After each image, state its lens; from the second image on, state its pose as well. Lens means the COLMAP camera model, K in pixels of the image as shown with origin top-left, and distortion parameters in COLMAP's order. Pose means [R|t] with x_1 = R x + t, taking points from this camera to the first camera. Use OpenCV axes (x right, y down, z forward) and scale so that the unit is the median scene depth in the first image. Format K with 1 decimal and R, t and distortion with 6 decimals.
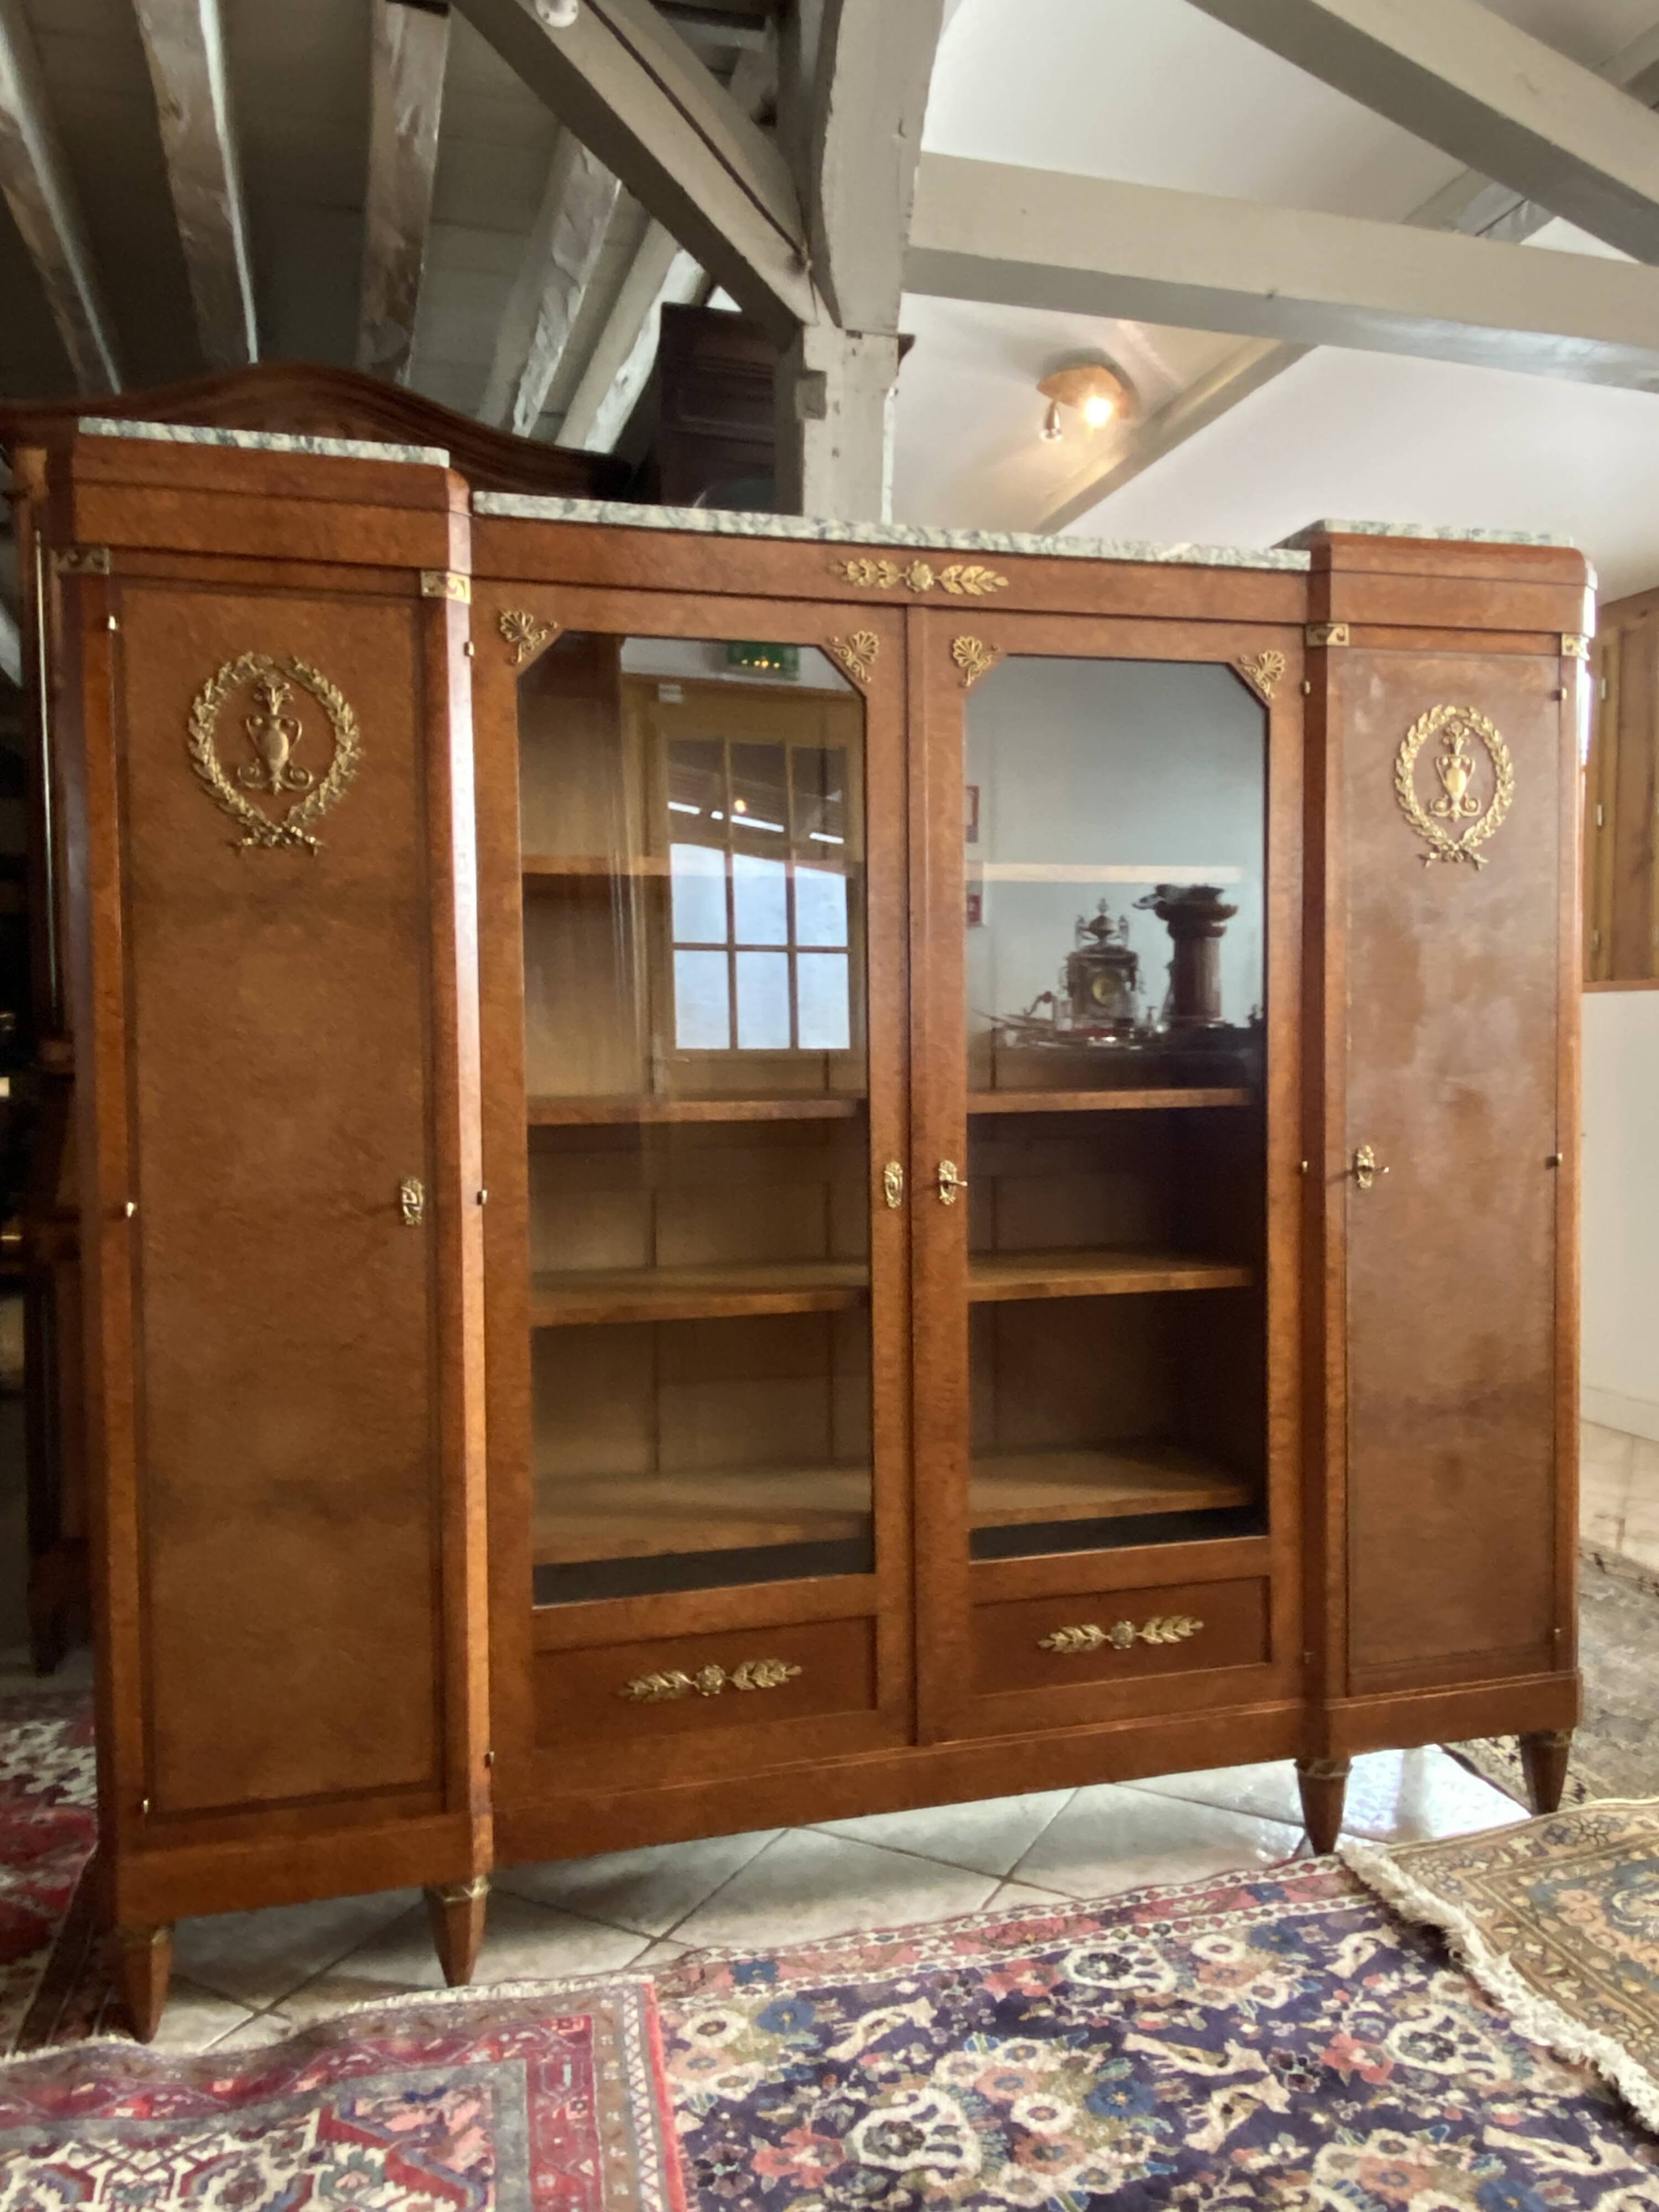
lens RADIAL K [[1633.4, 0, 848.4], [0, 1633.4, 1108.5], [0, 0, 1]] dist [0.069293, -0.075707]
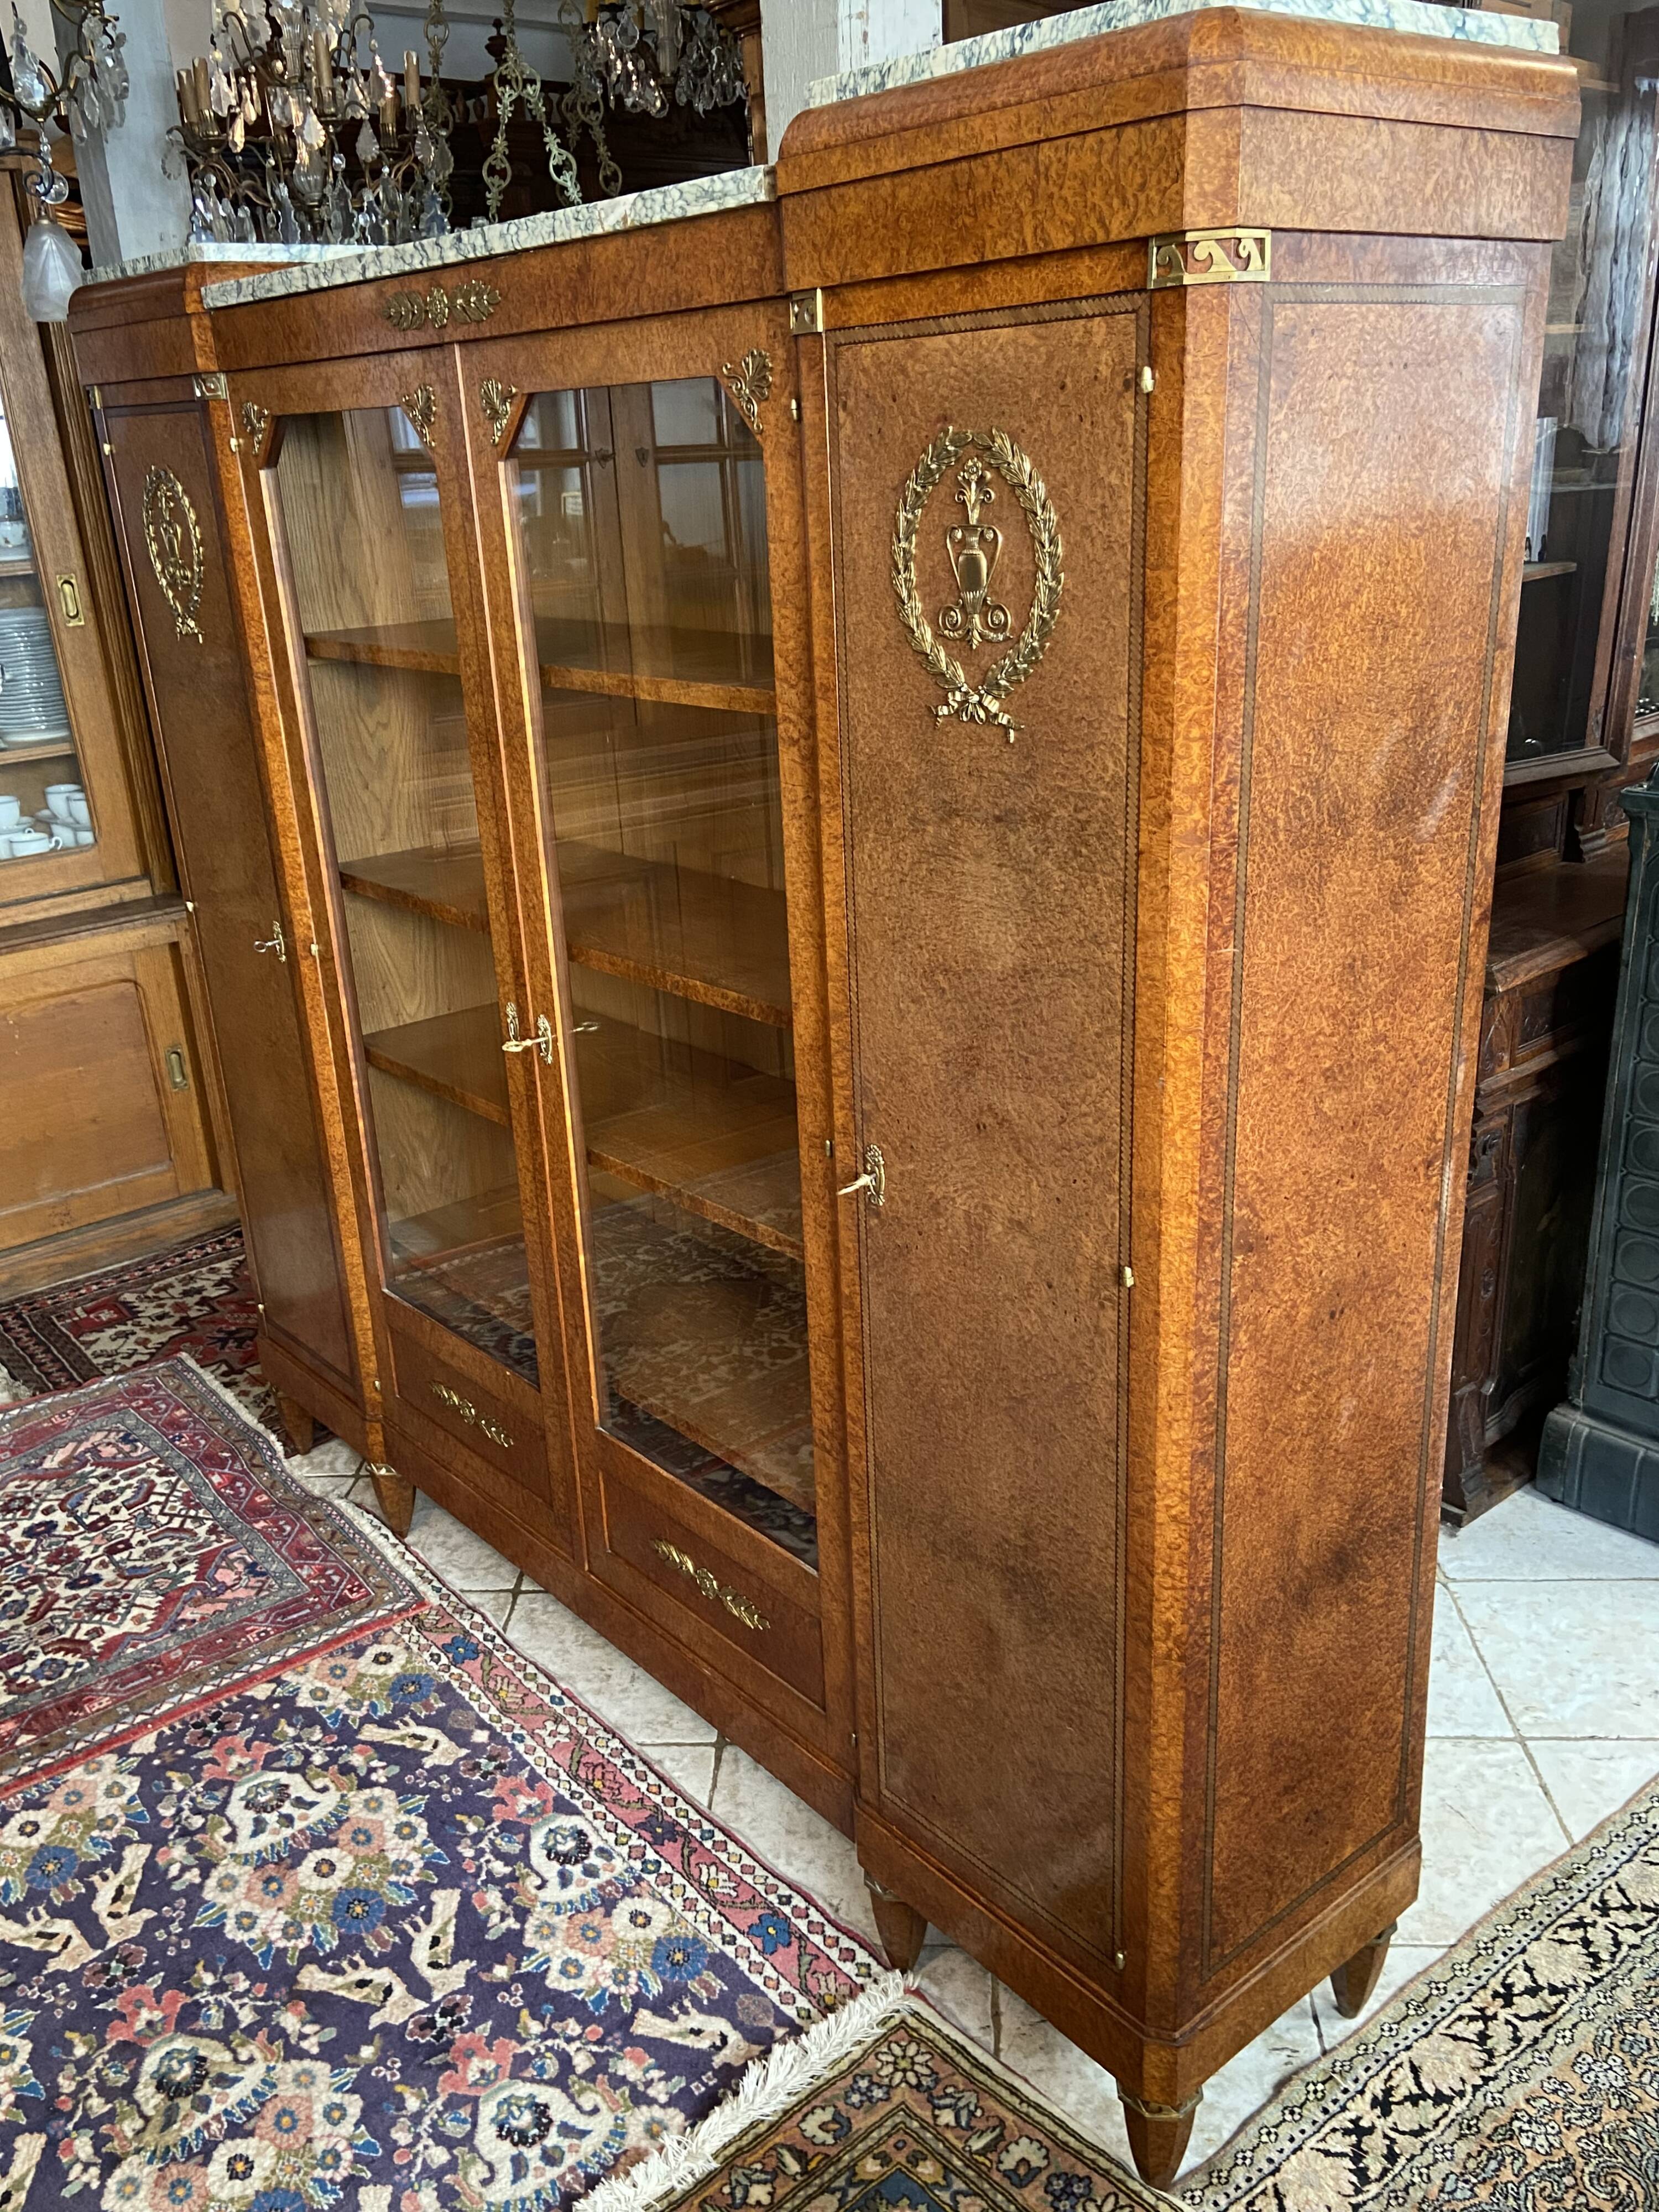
lens RADIAL K [[1830.3, 0, 813.0], [0, 1830.3, 1115.4], [0, 0, 1]] dist [0.118712, -0.149821]
pose [[0.417747, 0.306424, -0.855331, 1.013012], [0.004371, 0.940722, 0.339150, -0.260362], [0.908553, -0.145417, 0.391645, 0.752653]]
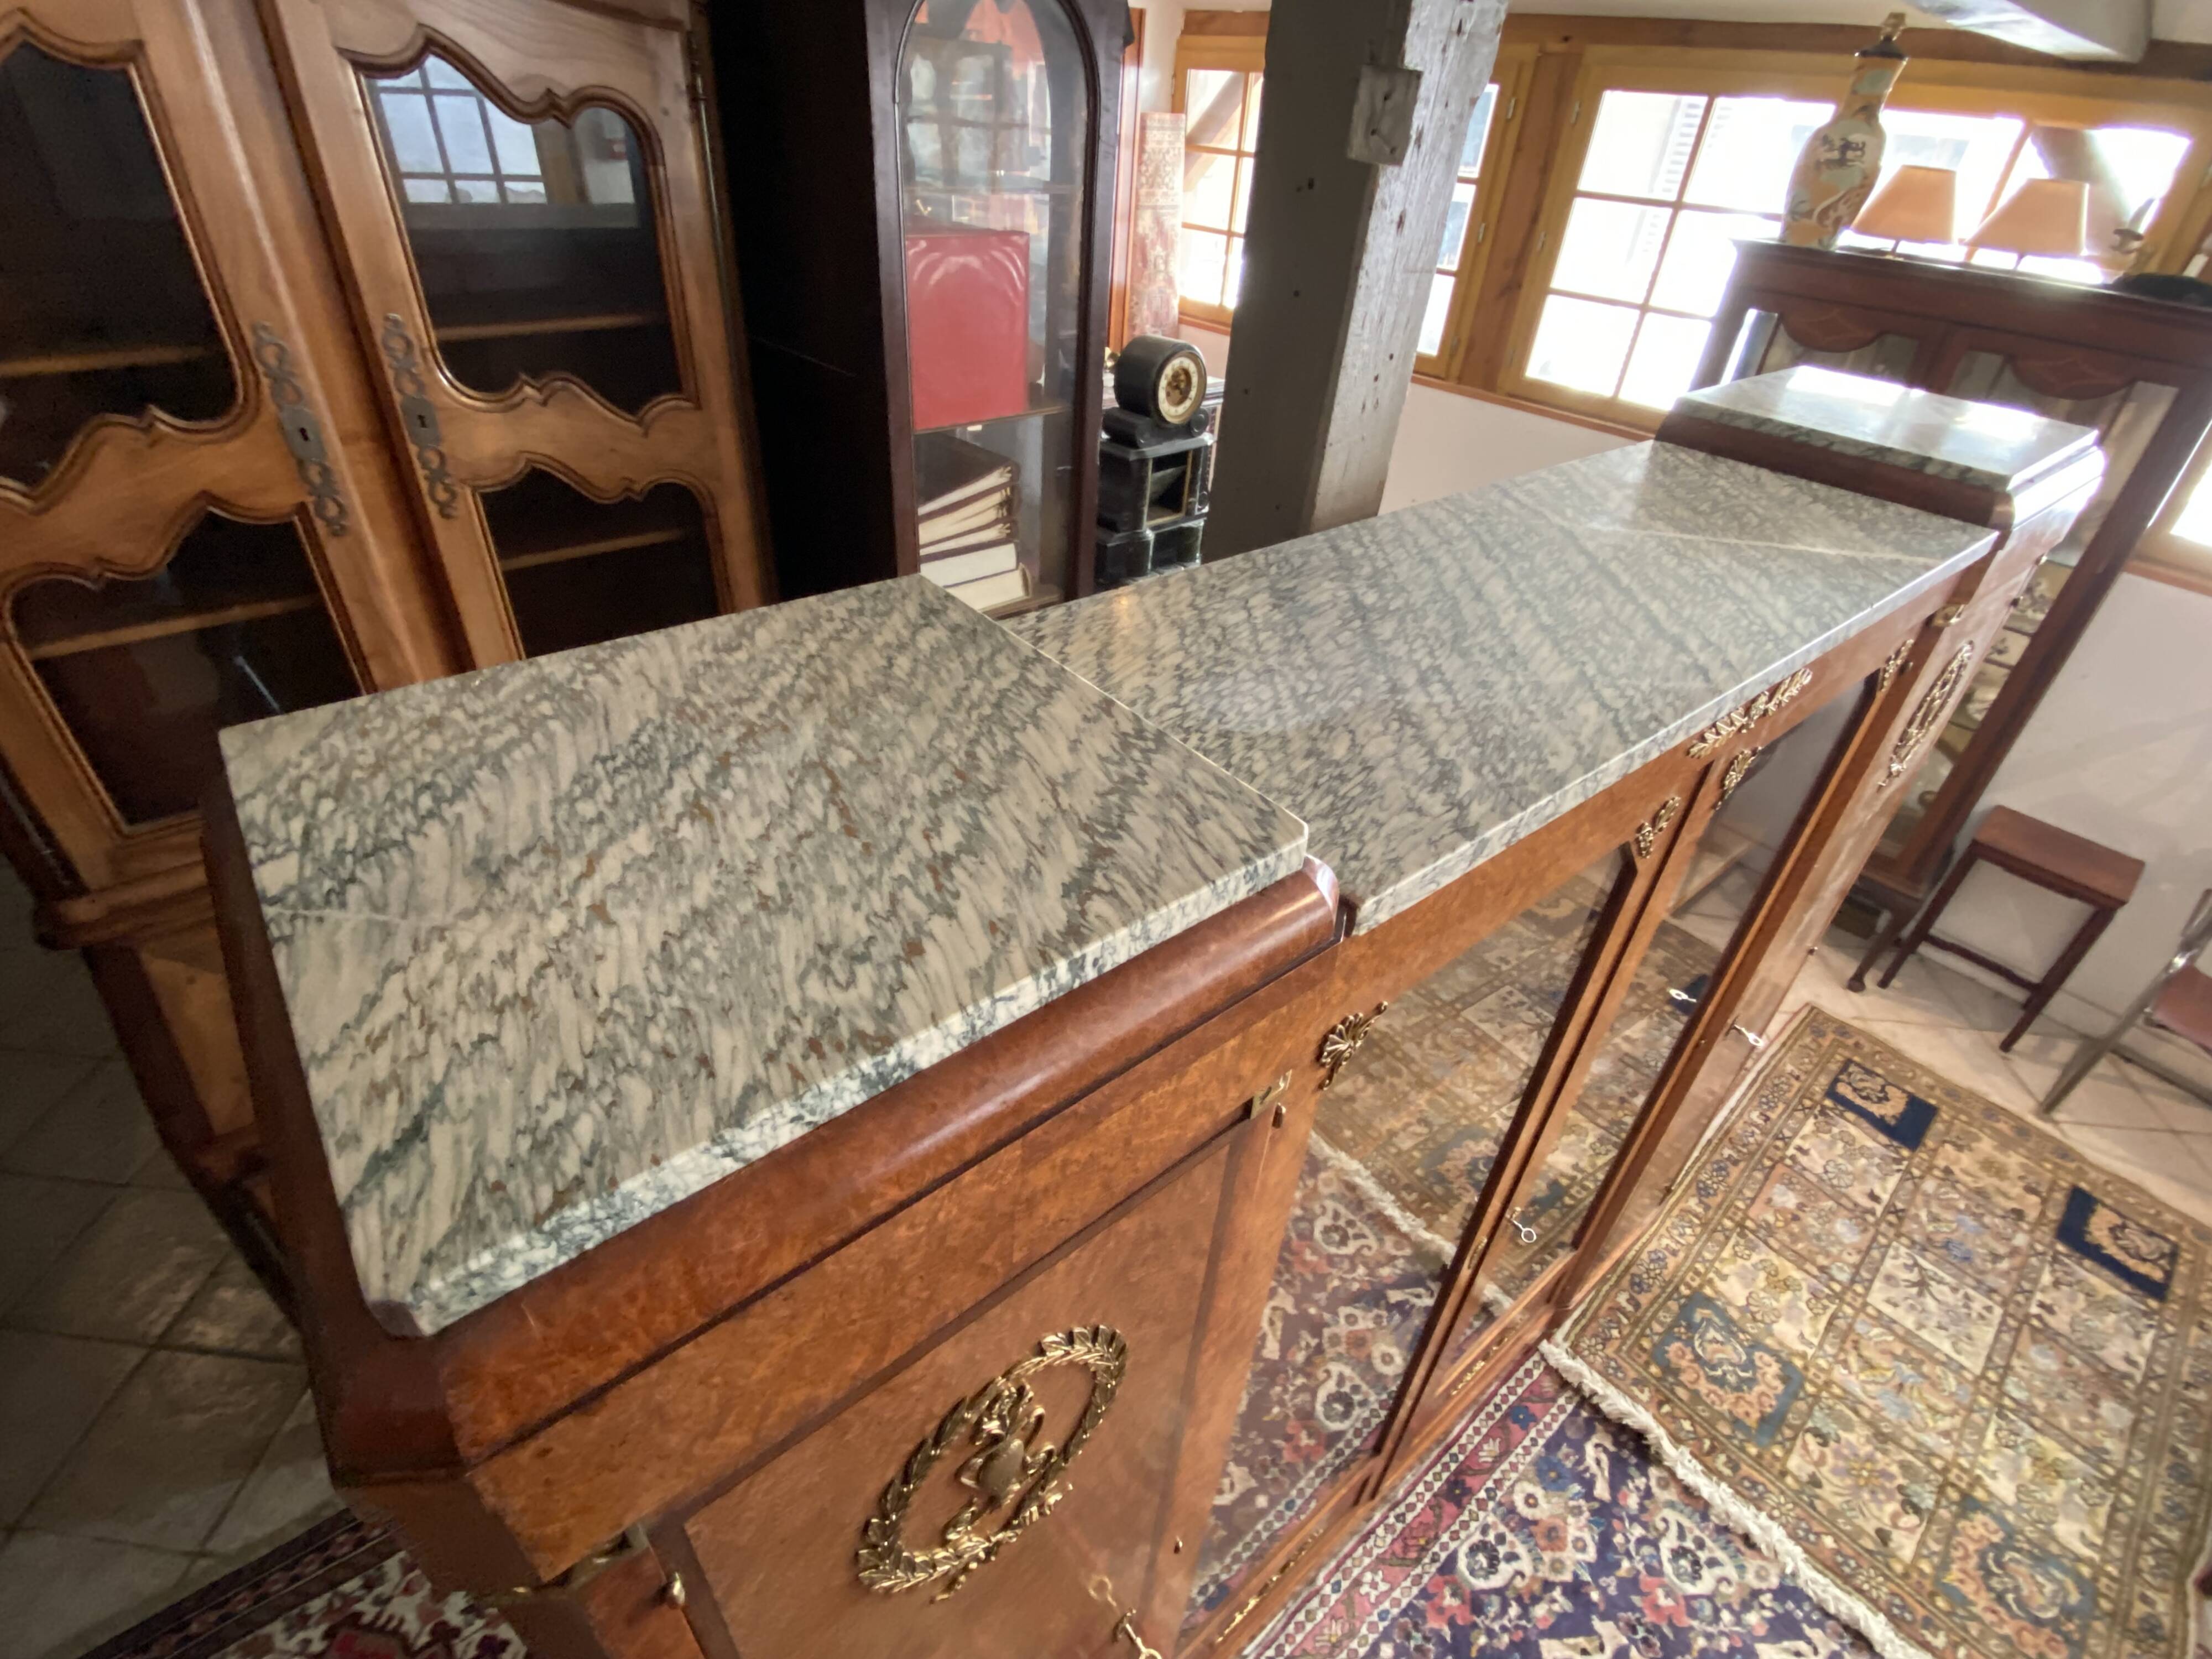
lens RADIAL K [[1039.0, 0, 1106.5], [0, 1039.0, 818.4], [0, 0, 1]] dist [0.005384, -0.010271]
pose [[0.910241, -0.185280, 0.370314, -0.360962], [-0.047942, 0.841138, 0.538691, -0.502145], [-0.411294, -0.508092, 0.756756, 0.764819]]
